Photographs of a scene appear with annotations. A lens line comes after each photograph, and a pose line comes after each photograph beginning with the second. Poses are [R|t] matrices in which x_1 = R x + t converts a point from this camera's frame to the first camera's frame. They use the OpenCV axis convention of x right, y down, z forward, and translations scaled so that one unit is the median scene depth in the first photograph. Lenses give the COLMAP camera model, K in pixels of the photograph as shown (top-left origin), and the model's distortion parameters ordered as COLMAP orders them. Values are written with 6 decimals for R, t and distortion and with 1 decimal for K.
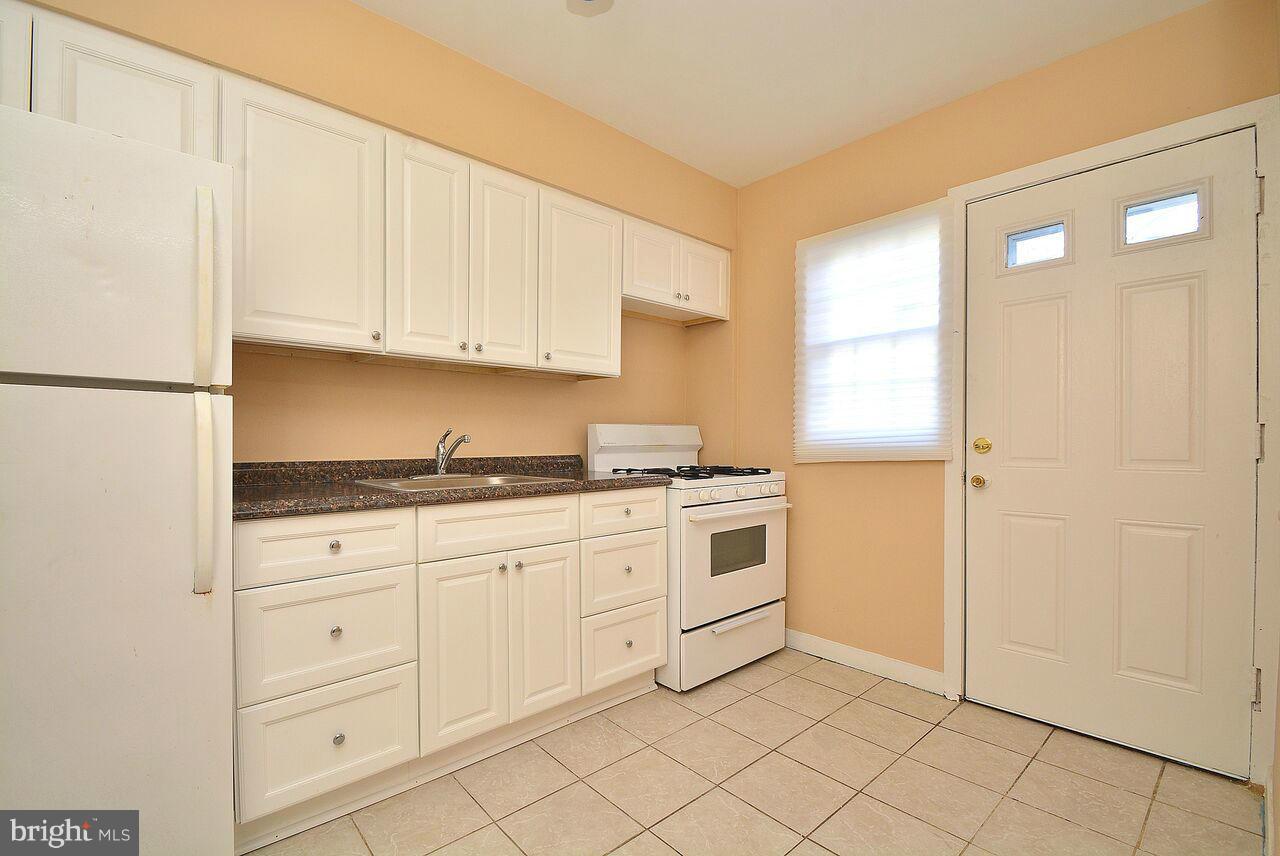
lens RADIAL K [[563.1, 0, 620.5], [0, 563.1, 449.3], [0, 0, 1]] dist [0.003053, 0.000345]
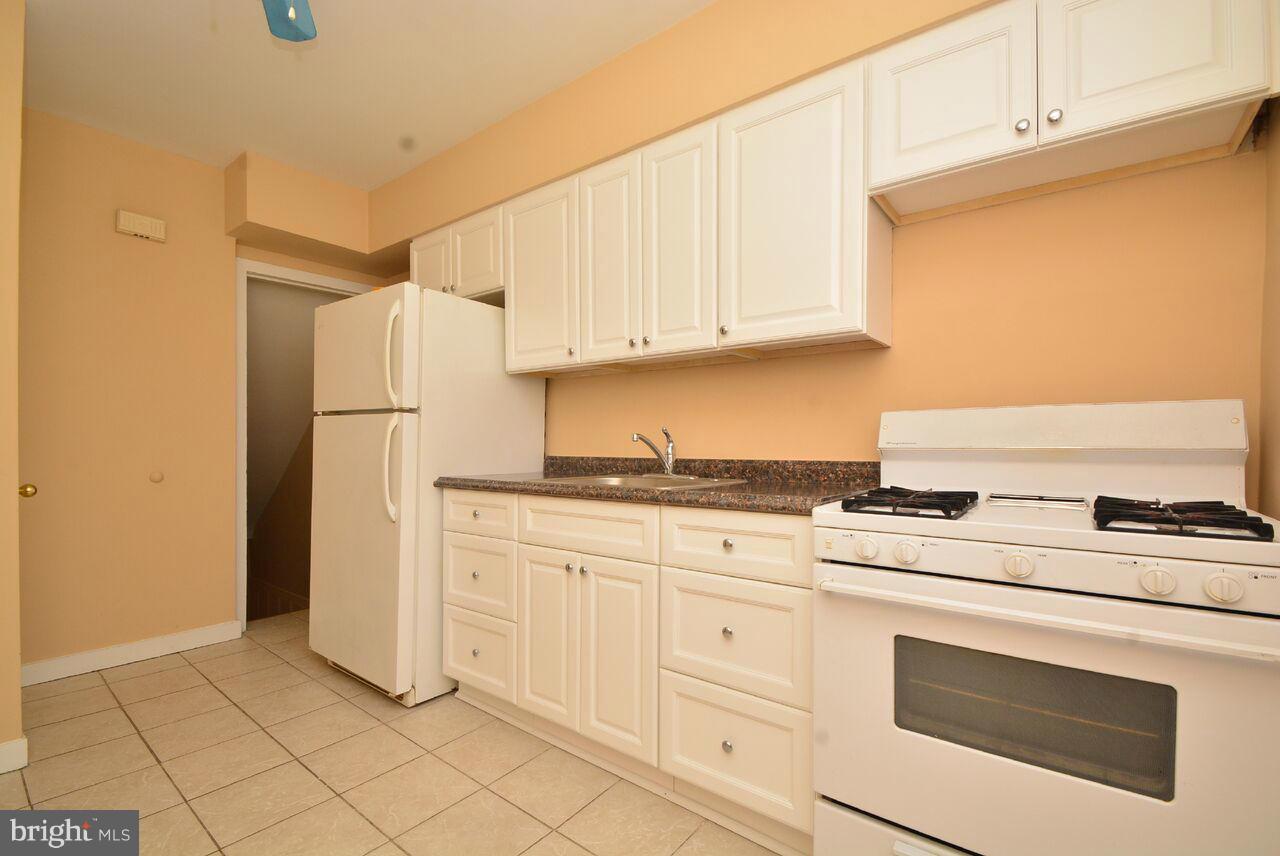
lens RADIAL K [[563.1, 0, 620.5], [0, 563.1, 449.3], [0, 0, 1]] dist [0.003053, 0.000345]
pose [[0.174770, 0.012470, -0.984530, 0.674187], [-0.015564, 0.999830, 0.009901, -0.007028], [0.984486, 0.013593, 0.174934, 0.794302]]
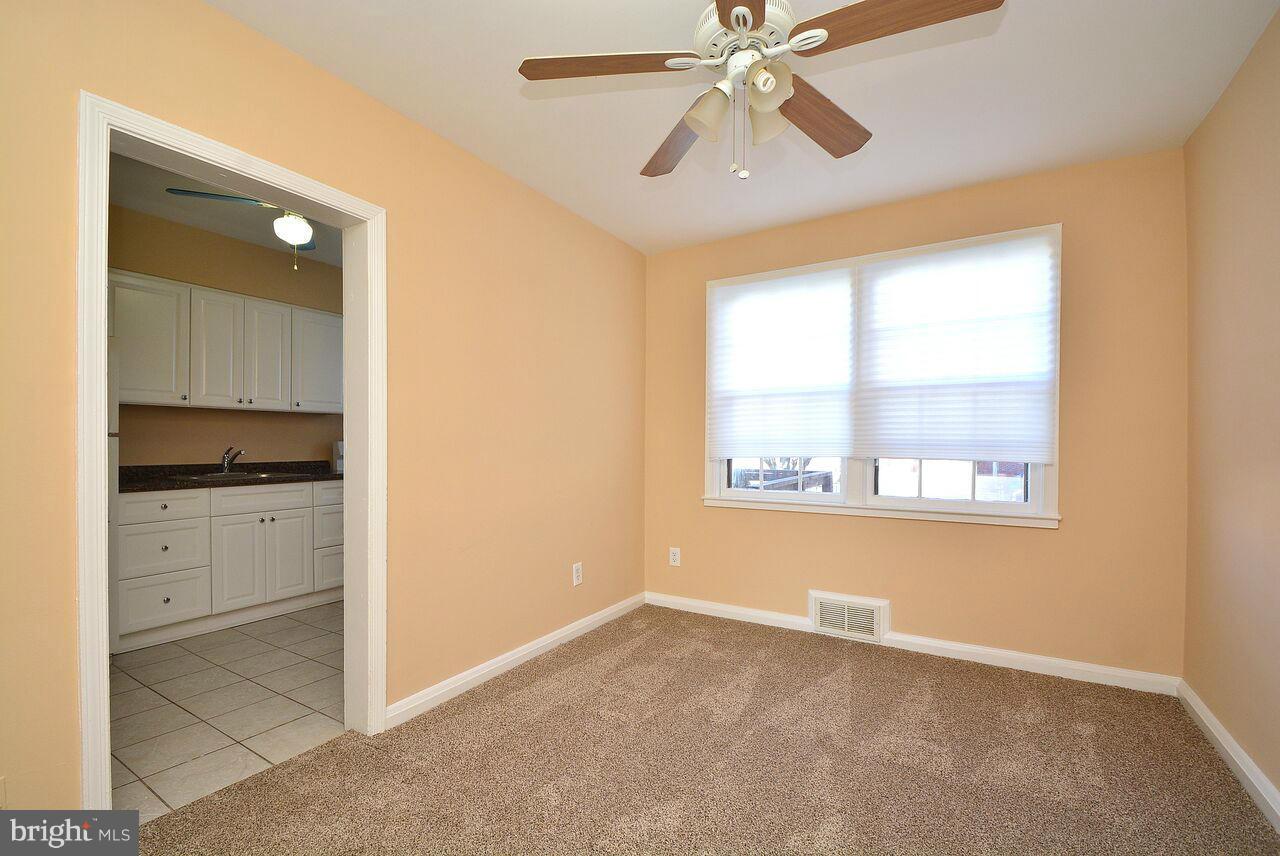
lens RADIAL K [[563.1, 0, 620.5], [0, 563.1, 449.3], [0, 0, 1]] dist [0.003053, 0.000345]
pose [[0.959053, -0.001500, 0.283223, 0.365334], [0.002243, 0.999995, -0.002300, -0.021130], [-0.283218, 0.002842, 0.959051, -1.040387]]
